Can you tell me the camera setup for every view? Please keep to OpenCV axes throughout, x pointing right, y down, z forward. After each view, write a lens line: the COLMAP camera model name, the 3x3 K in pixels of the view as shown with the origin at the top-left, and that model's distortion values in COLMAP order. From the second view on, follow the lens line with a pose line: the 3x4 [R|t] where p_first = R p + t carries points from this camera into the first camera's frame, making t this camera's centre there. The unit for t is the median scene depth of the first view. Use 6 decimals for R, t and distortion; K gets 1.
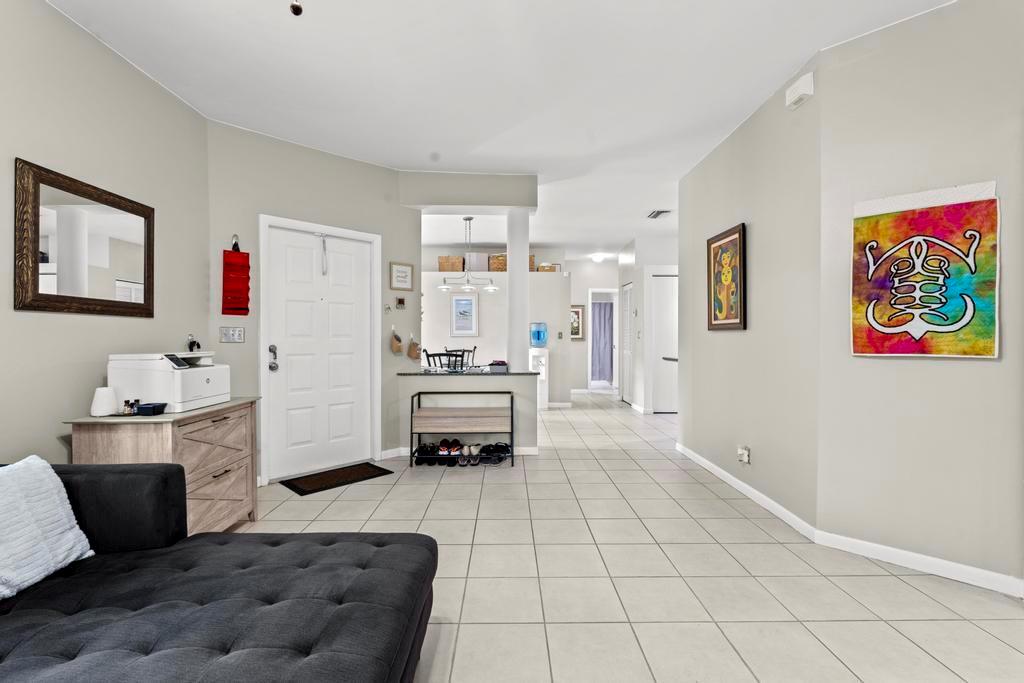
lens RADIAL K [[451.0, 0, 512.0], [0, 451.0, 341.5], [0, 0, 1]] dist [-0.009170, -0.000042]
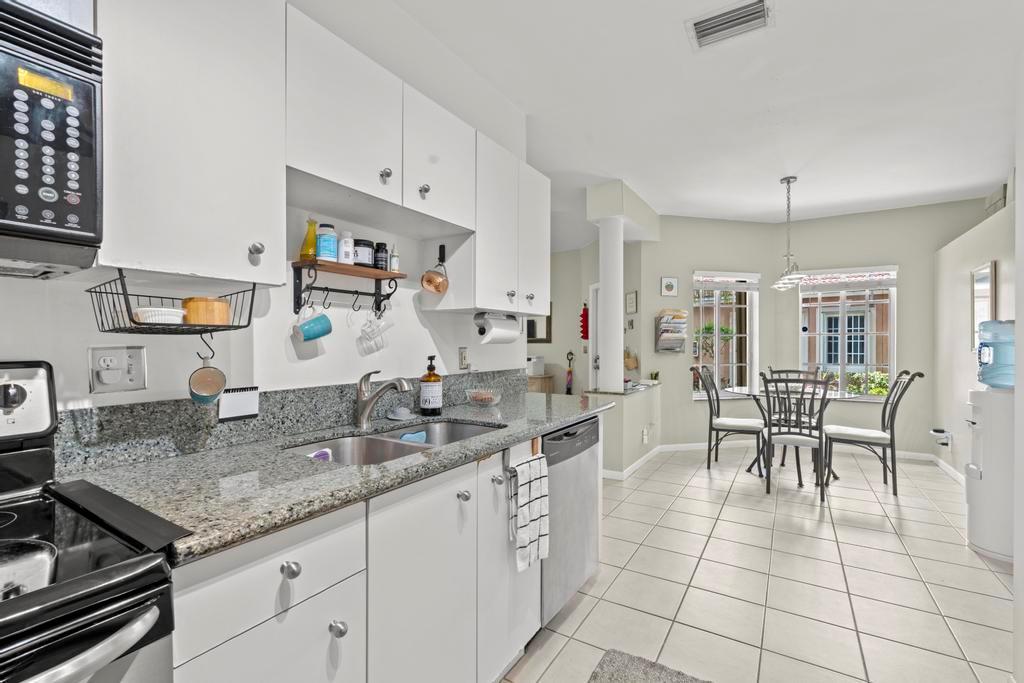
lens RADIAL K [[458.3, 0, 512.0], [0, 458.3, 341.5], [0, 0, 1]] dist [0.011687, 0.000184]
pose [[-0.525411, -0.004986, -0.850834, 1.125096], [-0.005810, 0.999981, -0.002272, -0.037686], [0.850829, 0.003749, -0.525430, 1.554081]]
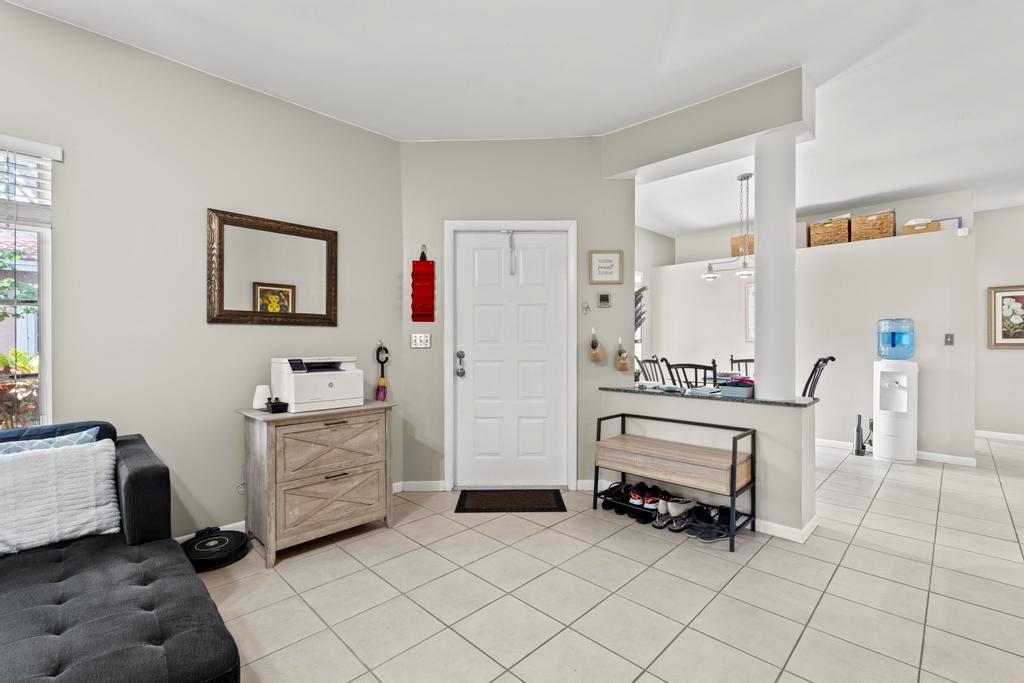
lens RADIAL K [[452.0, 0, 512.0], [0, 452.0, 341.5], [0, 0, 1]] dist [-0.001574, -0.000033]
pose [[0.697037, 0.000068, -0.717035, 0.243266], [-0.005972, 0.999966, -0.005711, -0.006943], [0.717010, 0.008263, 0.697014, 0.358997]]
